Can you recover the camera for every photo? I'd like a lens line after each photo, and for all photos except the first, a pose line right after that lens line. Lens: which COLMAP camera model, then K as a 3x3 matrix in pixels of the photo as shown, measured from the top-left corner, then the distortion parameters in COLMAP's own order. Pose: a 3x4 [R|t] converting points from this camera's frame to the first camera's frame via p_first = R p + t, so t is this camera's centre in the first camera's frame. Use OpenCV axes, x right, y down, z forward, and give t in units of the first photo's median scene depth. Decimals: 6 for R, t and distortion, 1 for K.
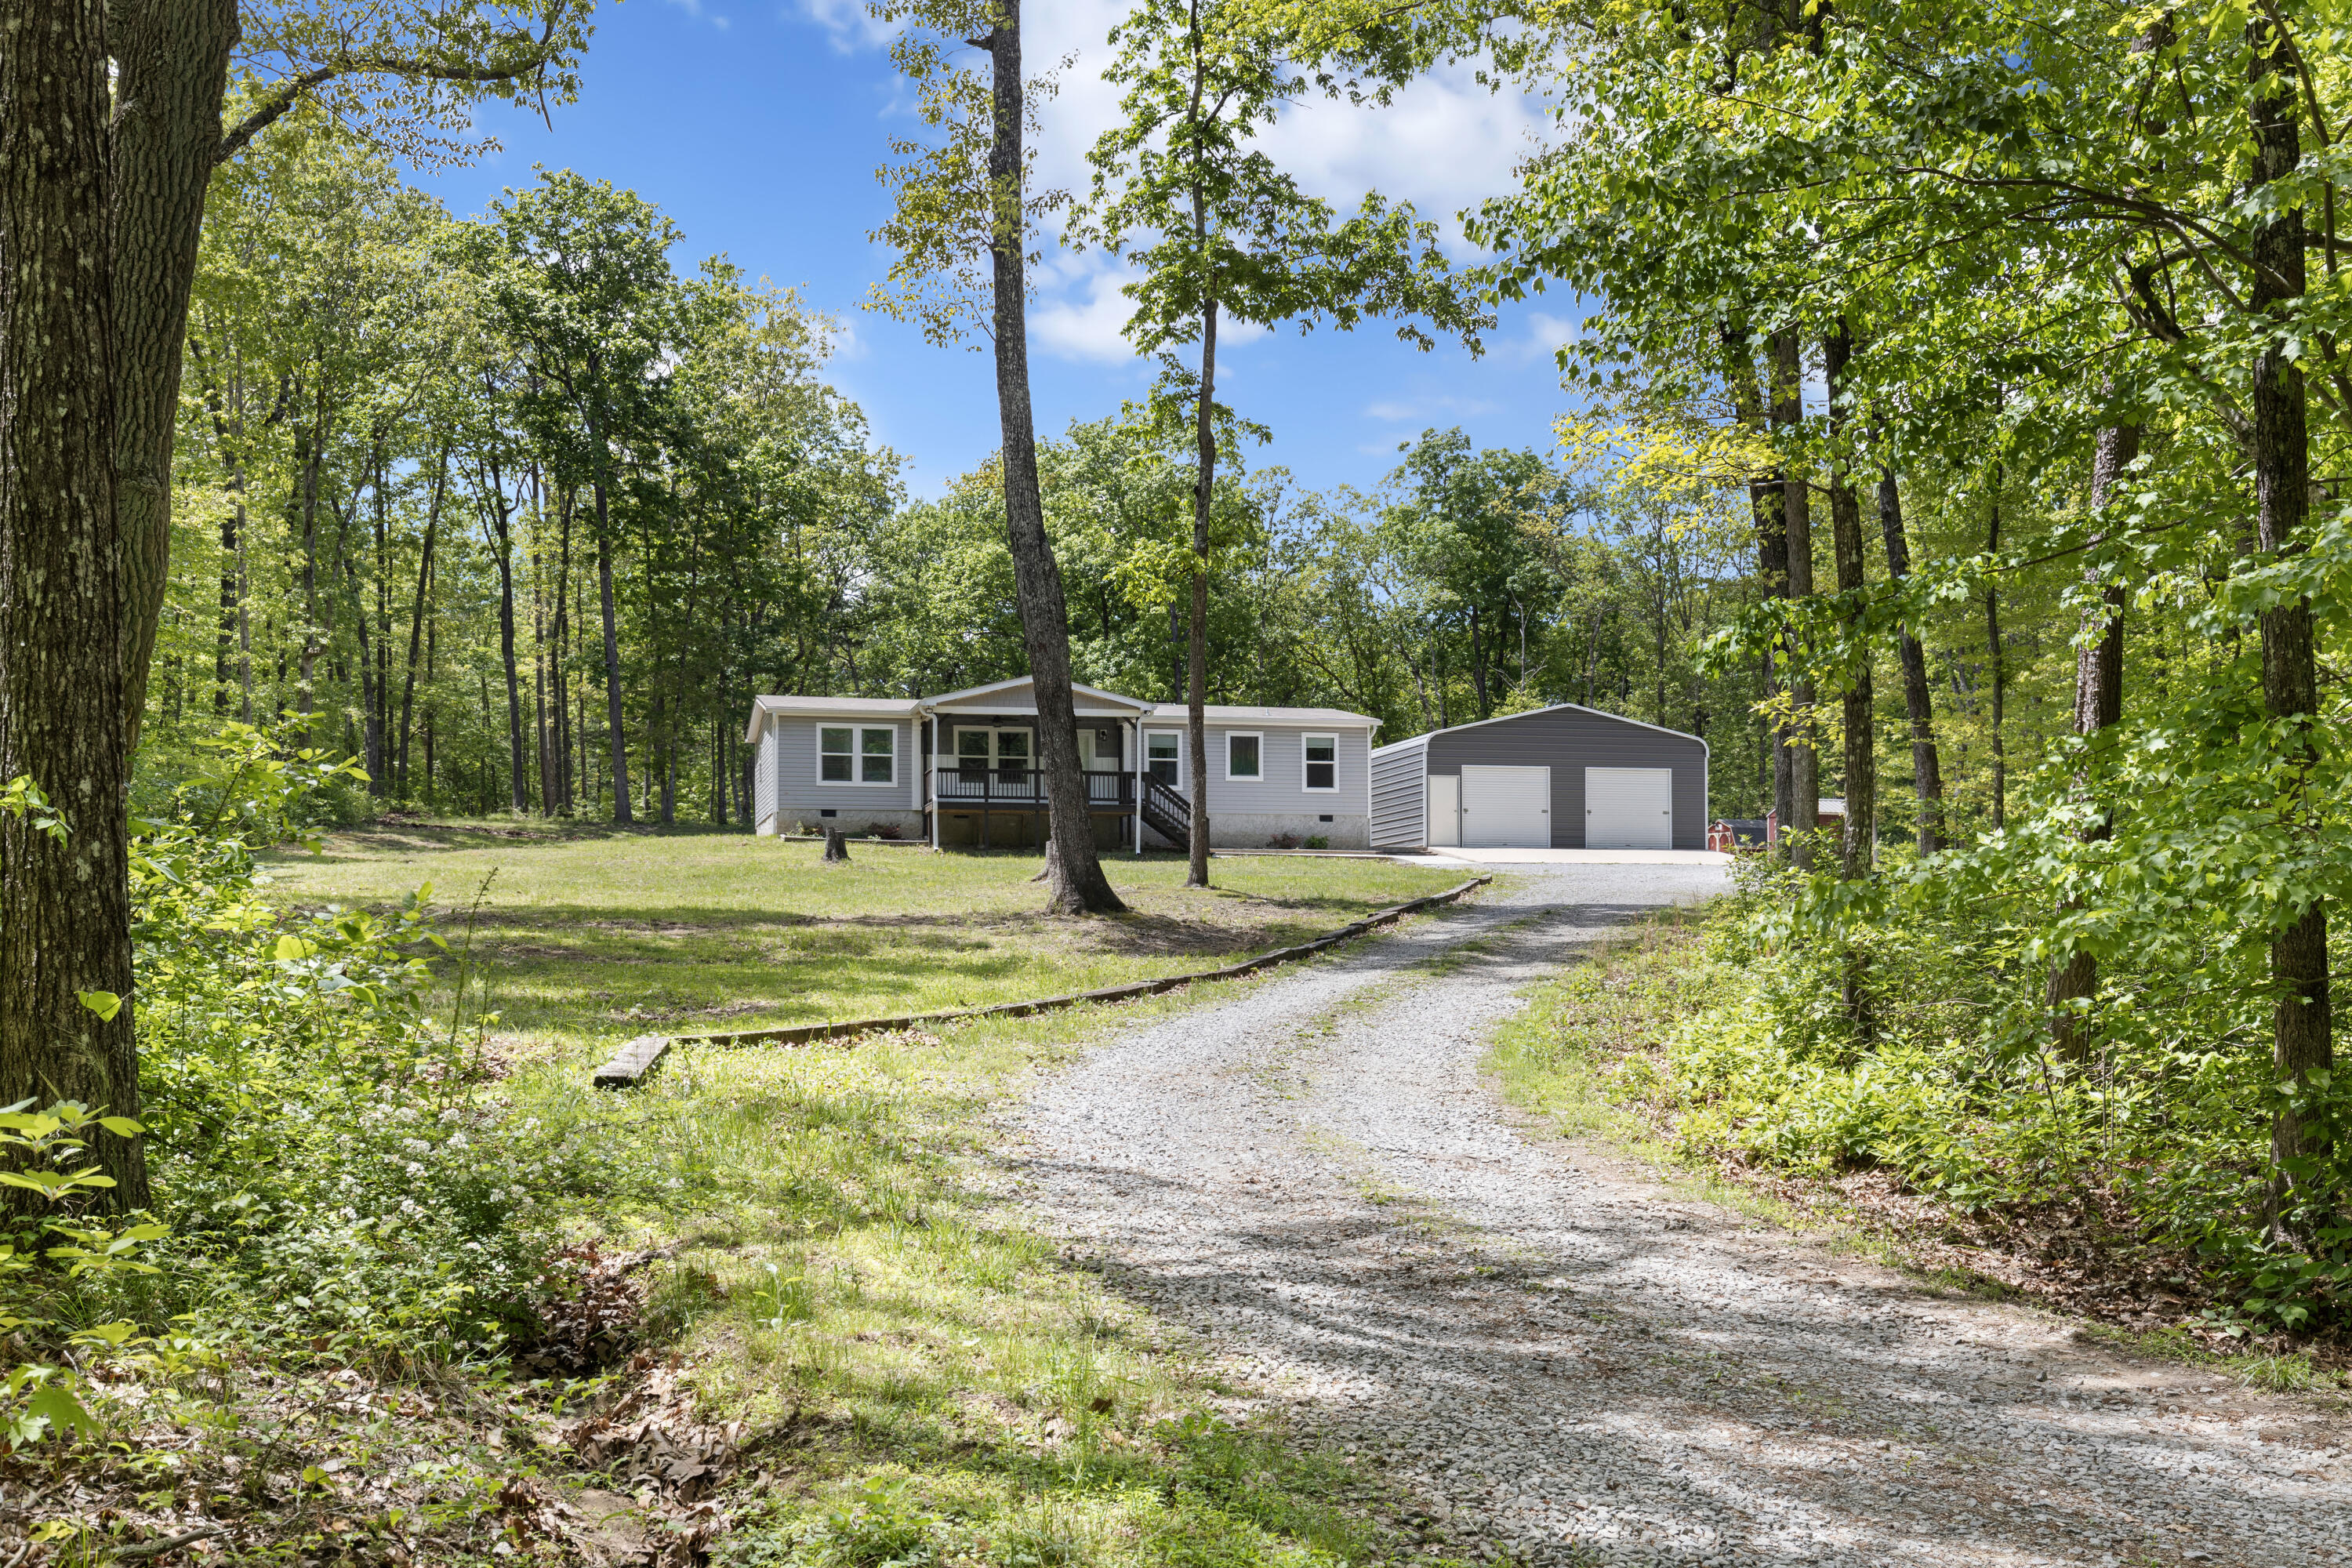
lens RADIAL K [[2319.9, 0, 1273.3], [0, 2319.9, 539.2], [0, 0, 1]] dist [-0.012159, 0.012937]
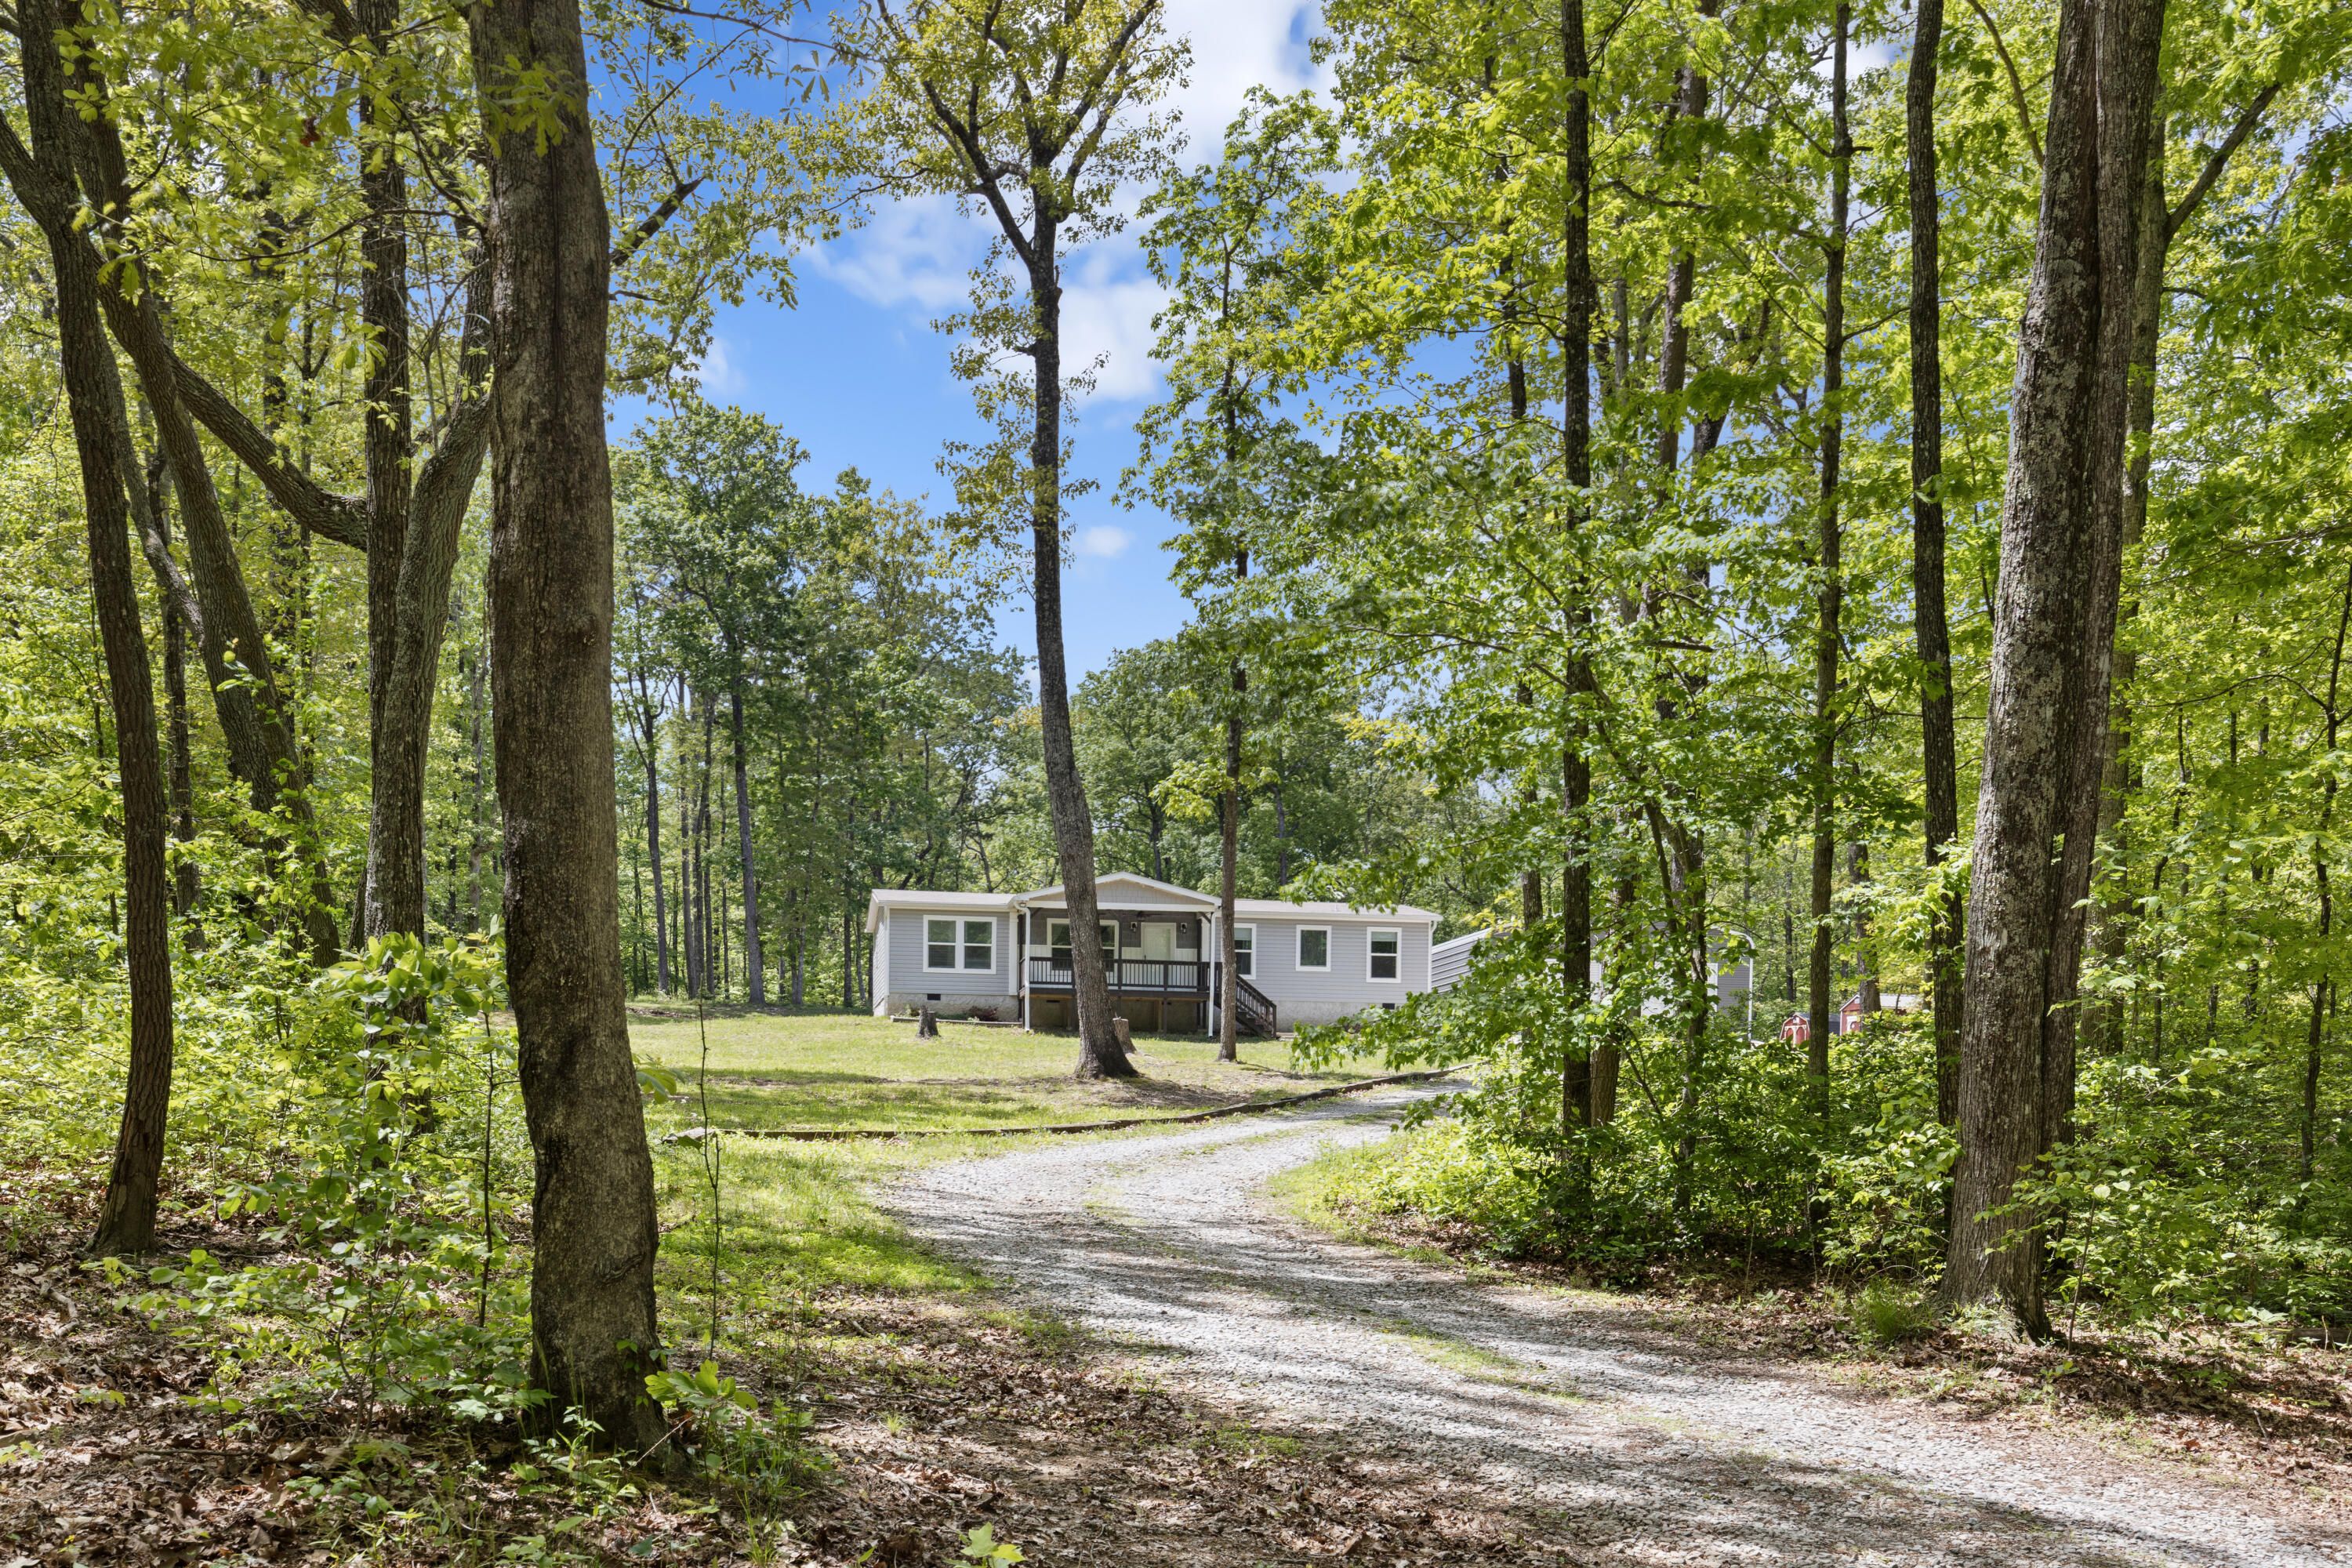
lens RADIAL K [[2388.2, 0, 1176.0], [0, 2388.2, 784.0], [0, 0, 1]] dist [0.013754, 0.024357]
pose [[0.994349, 0.000766, -0.106157, 0.043146], [0.001906, 0.999684, 0.025059, -0.011618], [0.106142, -0.025120, 0.994034, -0.116629]]
